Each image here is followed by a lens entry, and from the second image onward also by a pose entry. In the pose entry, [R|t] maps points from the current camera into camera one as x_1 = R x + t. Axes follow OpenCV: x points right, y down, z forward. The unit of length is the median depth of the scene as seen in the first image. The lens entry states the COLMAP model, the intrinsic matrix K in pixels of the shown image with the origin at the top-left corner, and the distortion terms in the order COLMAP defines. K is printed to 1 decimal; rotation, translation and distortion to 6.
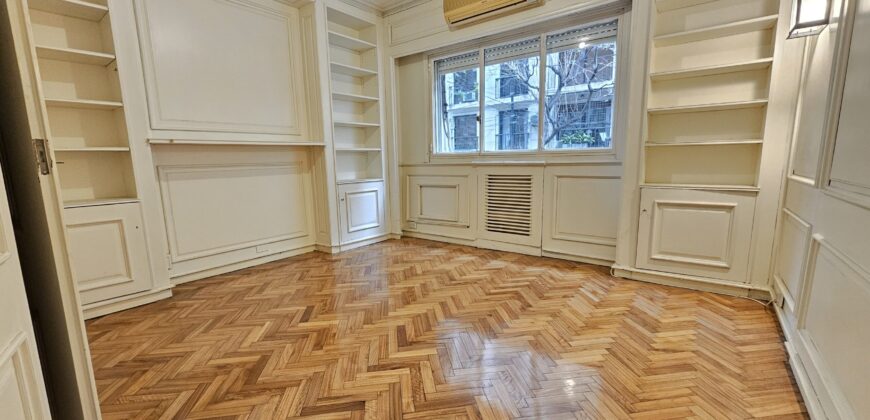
lens RADIAL K [[356.4, 0, 434.1], [0, 356.4, 214.7], [0, 0, 1]] dist [-0.001549, -0.000193]
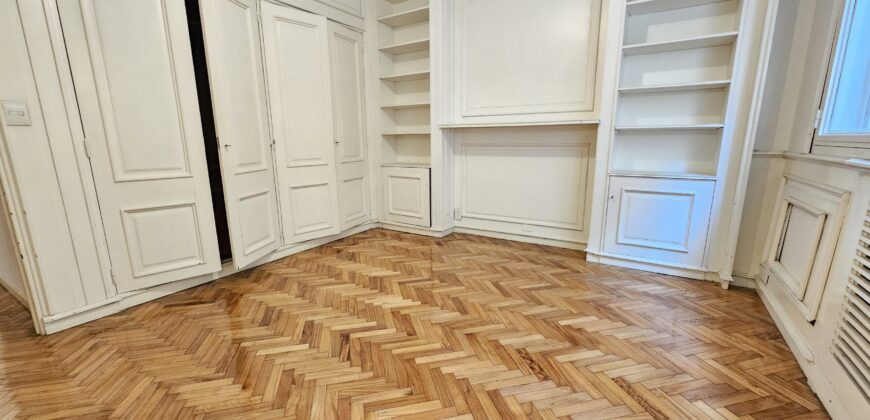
lens RADIAL K [[356.4, 0, 434.1], [0, 356.4, 214.7], [0, 0, 1]] dist [-0.001549, -0.000193]
pose [[0.081513, 0.216340, -0.972909, 0.451311], [-0.153219, 0.967274, 0.202250, -0.101165], [0.984825, 0.132582, 0.111993, 0.575846]]
